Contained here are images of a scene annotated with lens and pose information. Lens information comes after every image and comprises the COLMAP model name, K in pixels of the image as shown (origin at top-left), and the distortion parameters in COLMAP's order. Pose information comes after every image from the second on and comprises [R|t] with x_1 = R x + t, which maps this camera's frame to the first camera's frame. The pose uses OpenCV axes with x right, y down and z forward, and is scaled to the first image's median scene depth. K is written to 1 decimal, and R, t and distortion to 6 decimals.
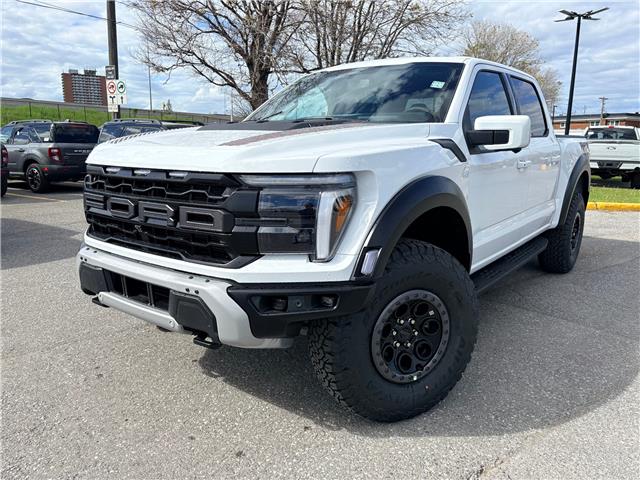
lens RADIAL K [[503.0, 0, 318.7], [0, 503.0, 241.0], [0, 0, 1]] dist [0.030183, -0.017644]
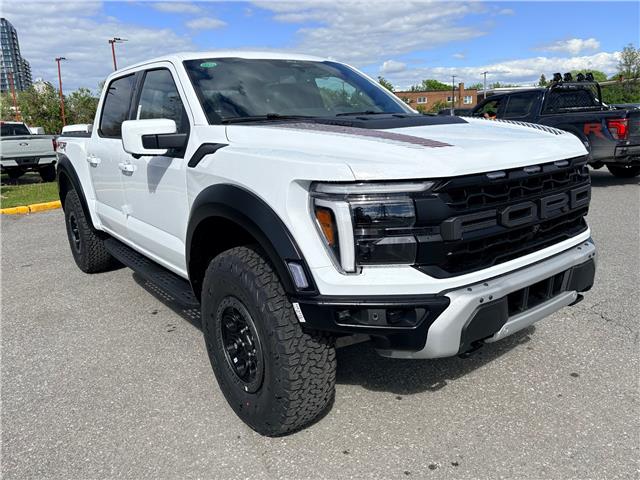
lens RADIAL K [[503.0, 0, 321.6], [0, 503.0, 239.2], [0, 0, 1]] dist [0.030183, -0.017644]
pose [[0.239718, -0.239967, 0.940718, -1.103329], [0.235526, 0.954399, 0.183439, -0.224688], [-0.941840, 0.177590, 0.285305, 0.905365]]
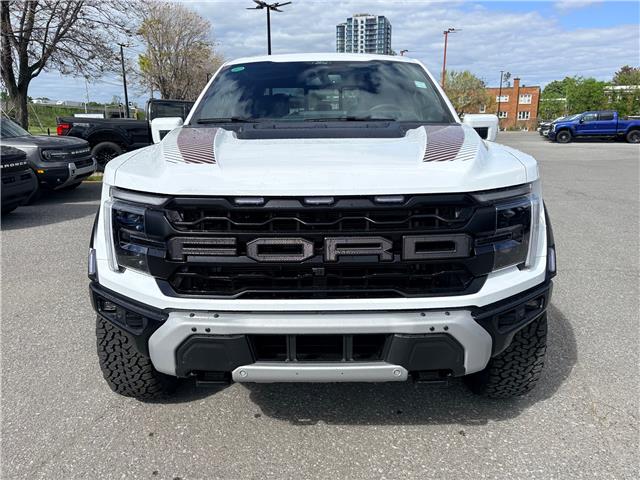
lens RADIAL K [[503.0, 0, 322.2], [0, 503.0, 240.9], [0, 0, 1]] dist [0.030183, -0.017644]
pose [[0.792027, -0.159156, 0.589375, -0.657497], [0.133374, 0.987209, 0.087353, -0.114243], [-0.595739, 0.009422, 0.803123, 0.291855]]
